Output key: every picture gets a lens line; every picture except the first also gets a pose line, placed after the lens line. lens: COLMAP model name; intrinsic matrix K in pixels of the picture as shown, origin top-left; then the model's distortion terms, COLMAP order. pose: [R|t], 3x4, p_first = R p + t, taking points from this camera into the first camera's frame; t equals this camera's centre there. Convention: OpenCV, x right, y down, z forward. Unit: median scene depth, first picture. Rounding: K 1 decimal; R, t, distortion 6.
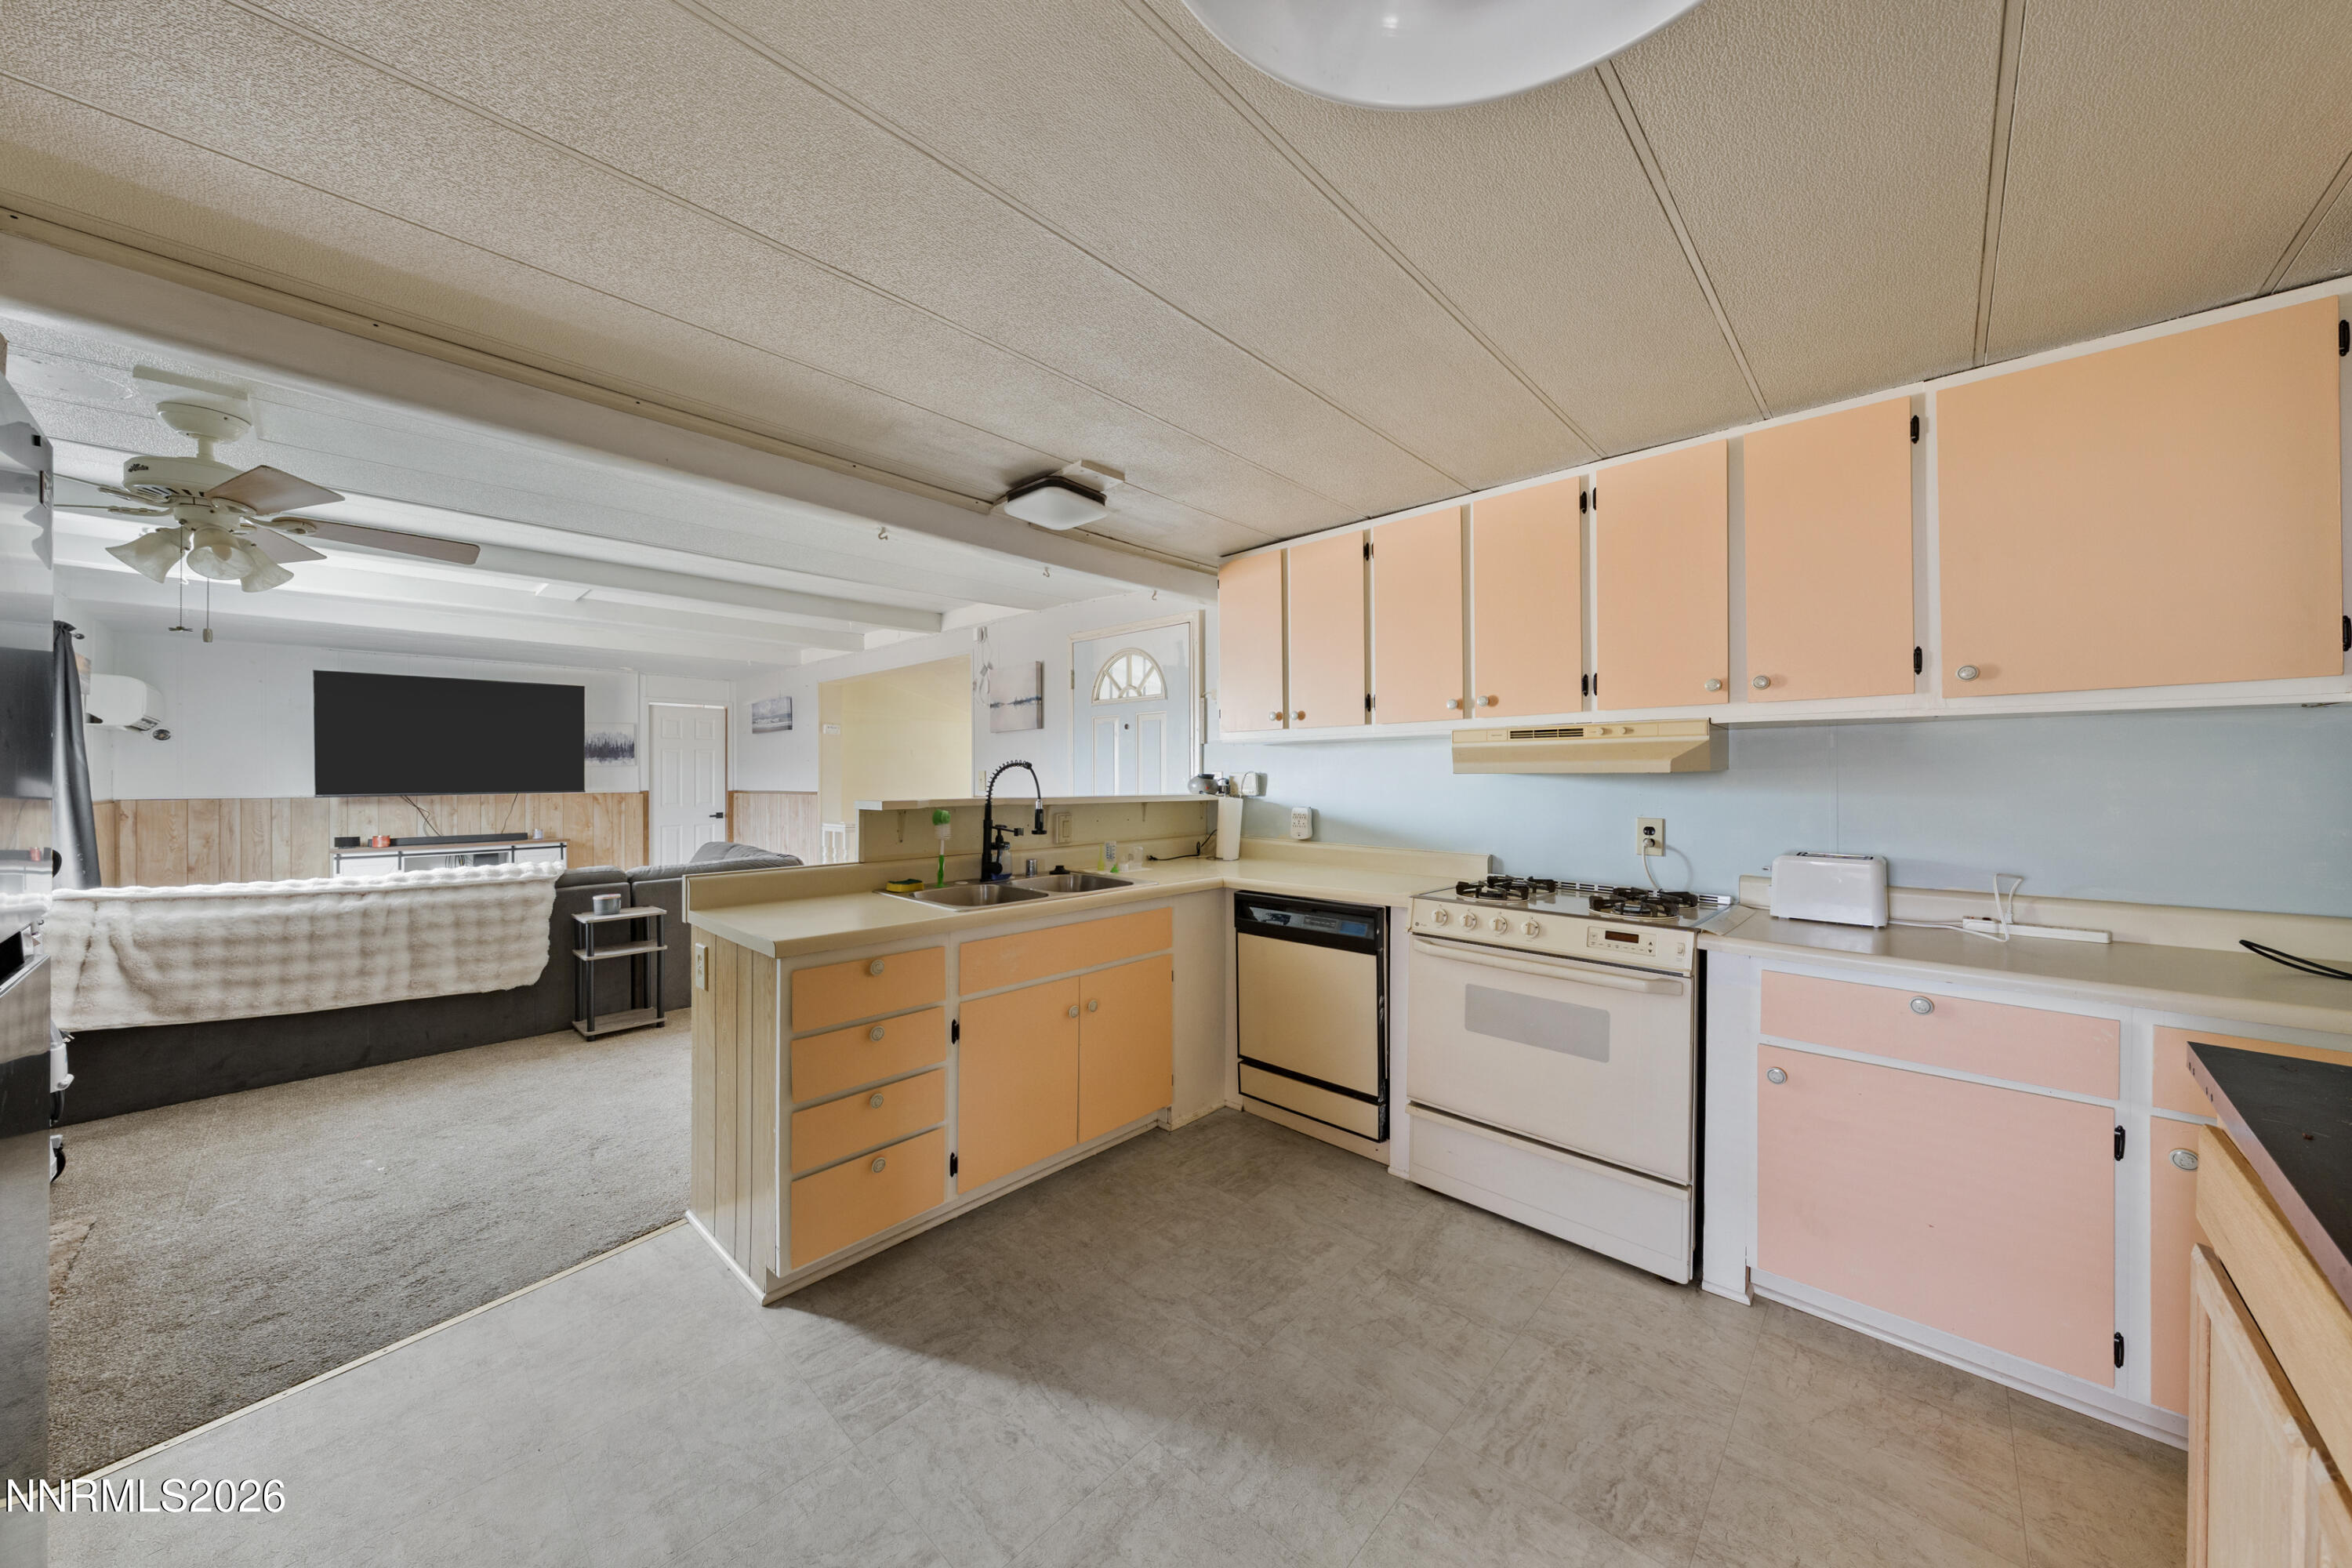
lens RADIAL K [[801.6, 0, 1166.0], [0, 801.6, 771.8], [0, 0, 1]] dist [-0.000748, -0.000141]
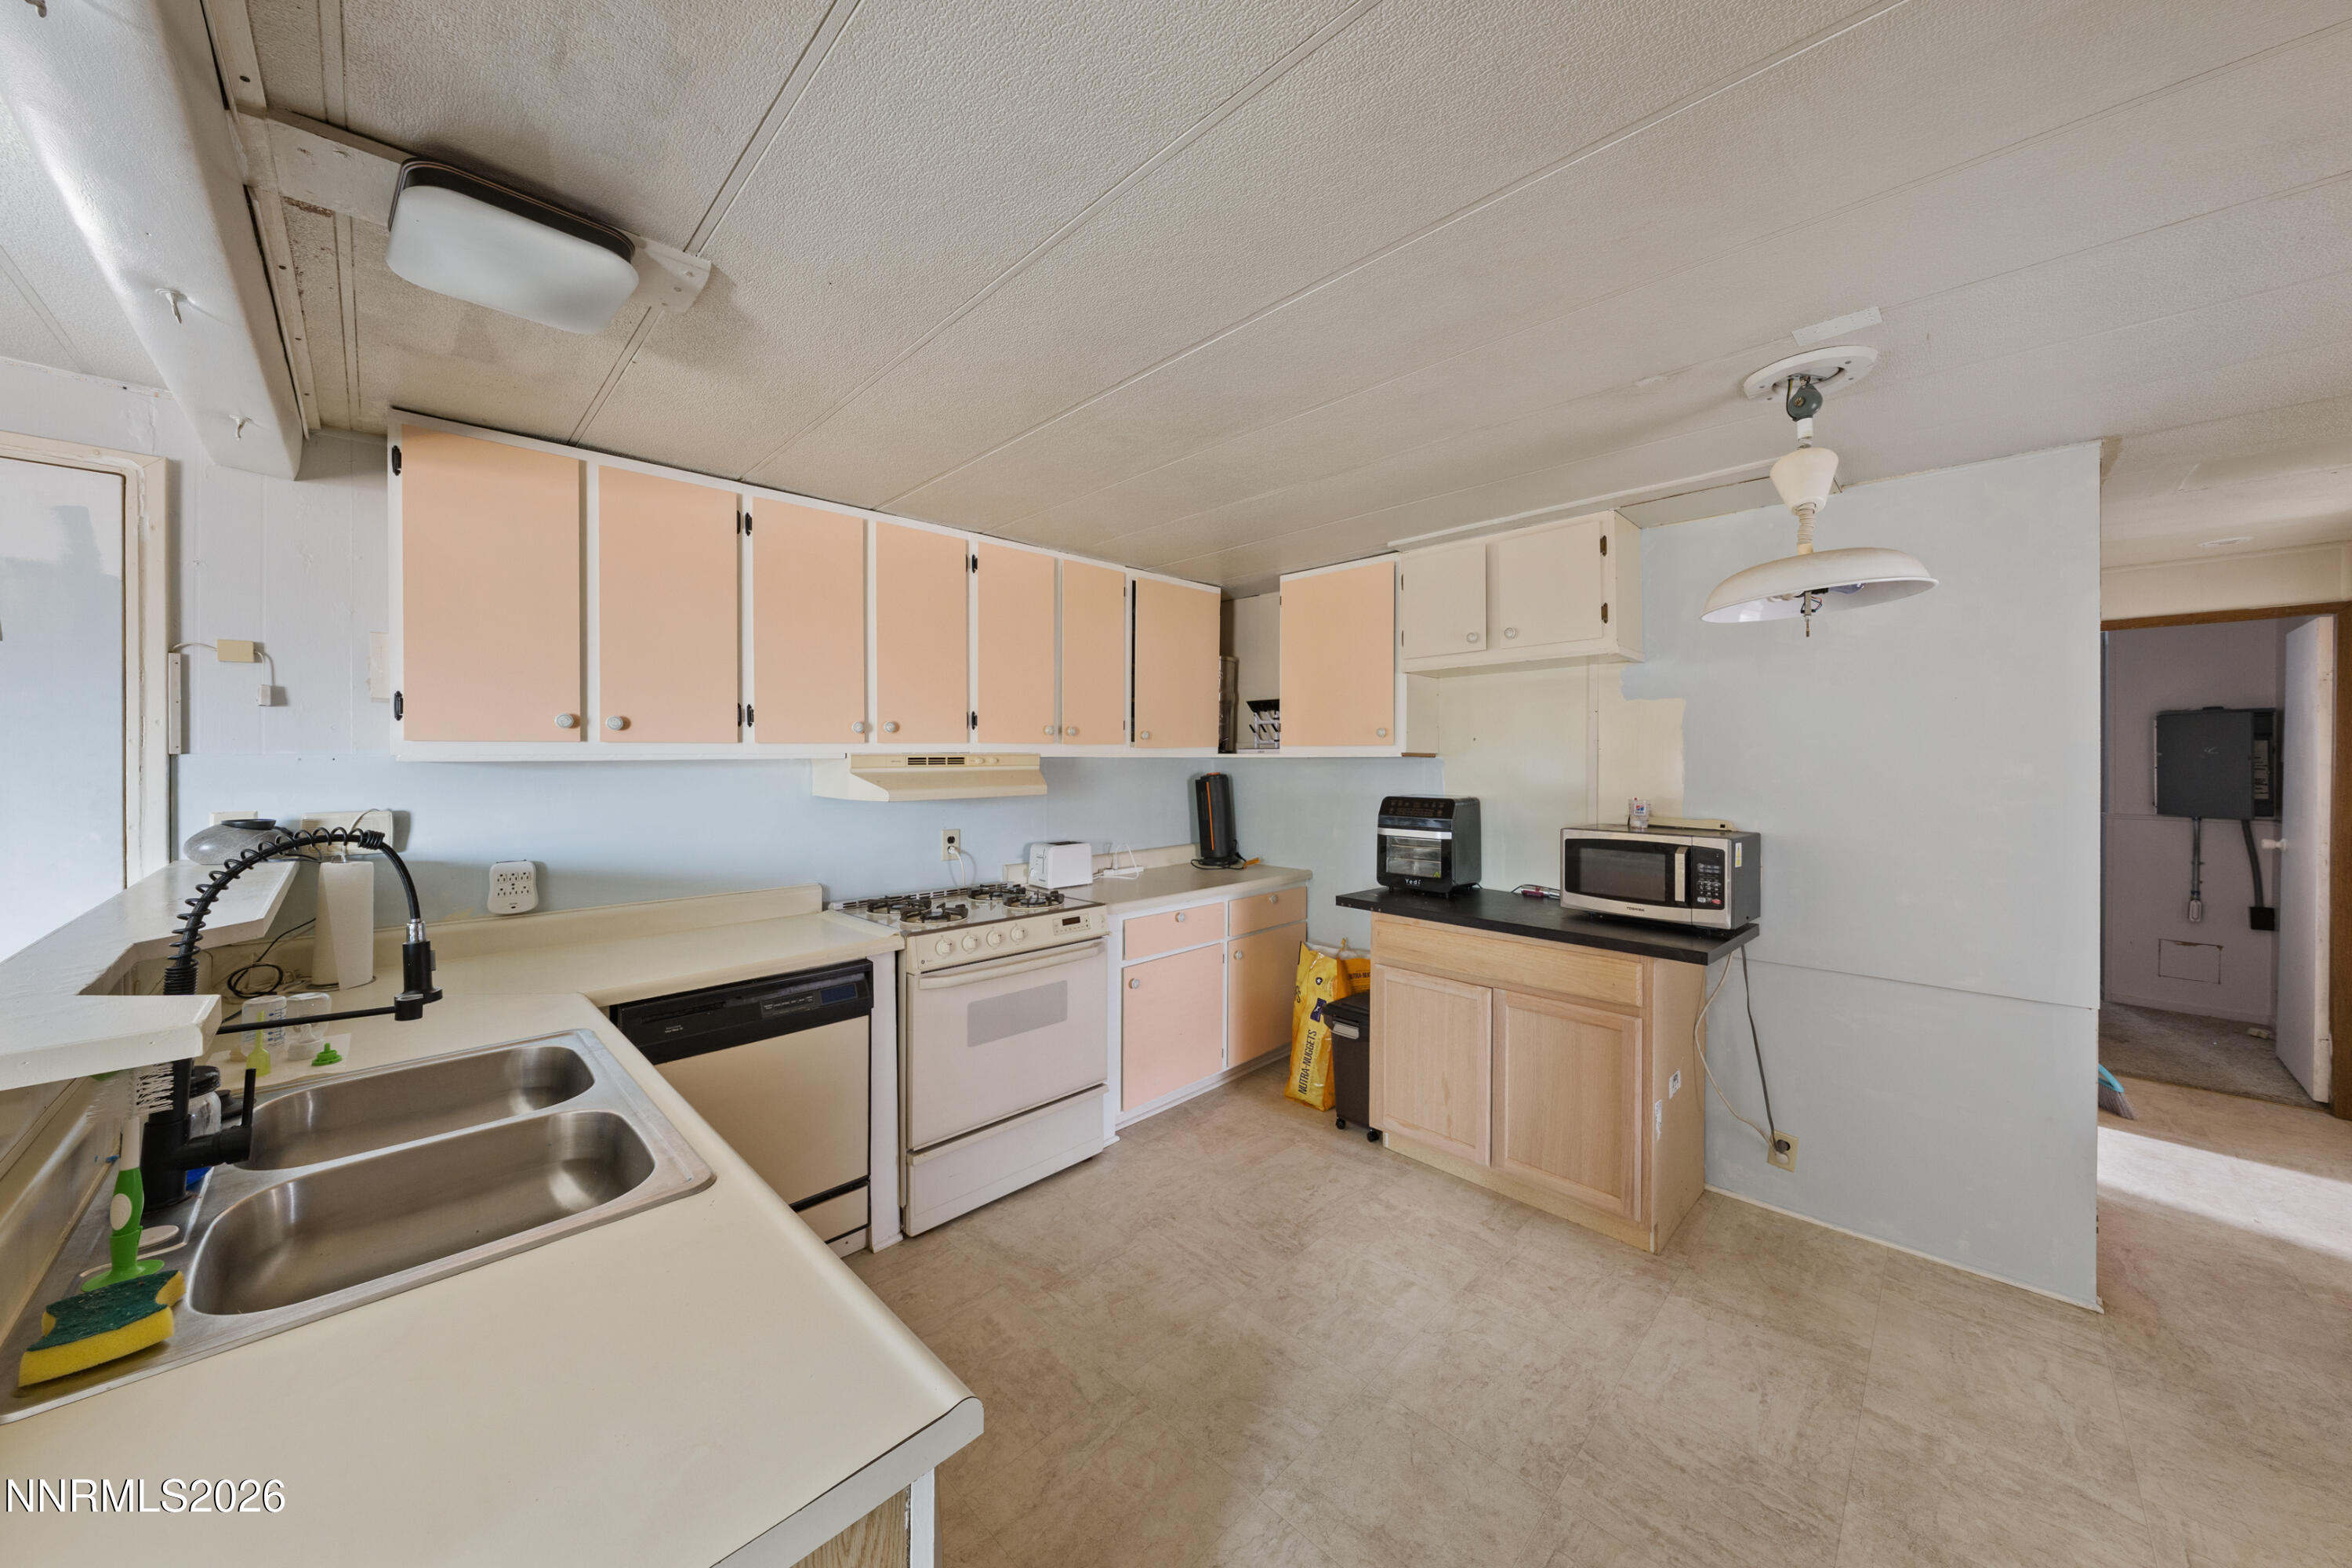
lens RADIAL K [[801.6, 0, 1172.0], [0, 801.6, 755.5], [0, 0, 1]] dist [0.000539, 0.000306]
pose [[0.025381, 0.001086, 0.999677, -0.447042], [-0.003595, 0.999993, -0.000995, -0.040044], [-0.999671, -0.003568, 0.025385, 0.474801]]
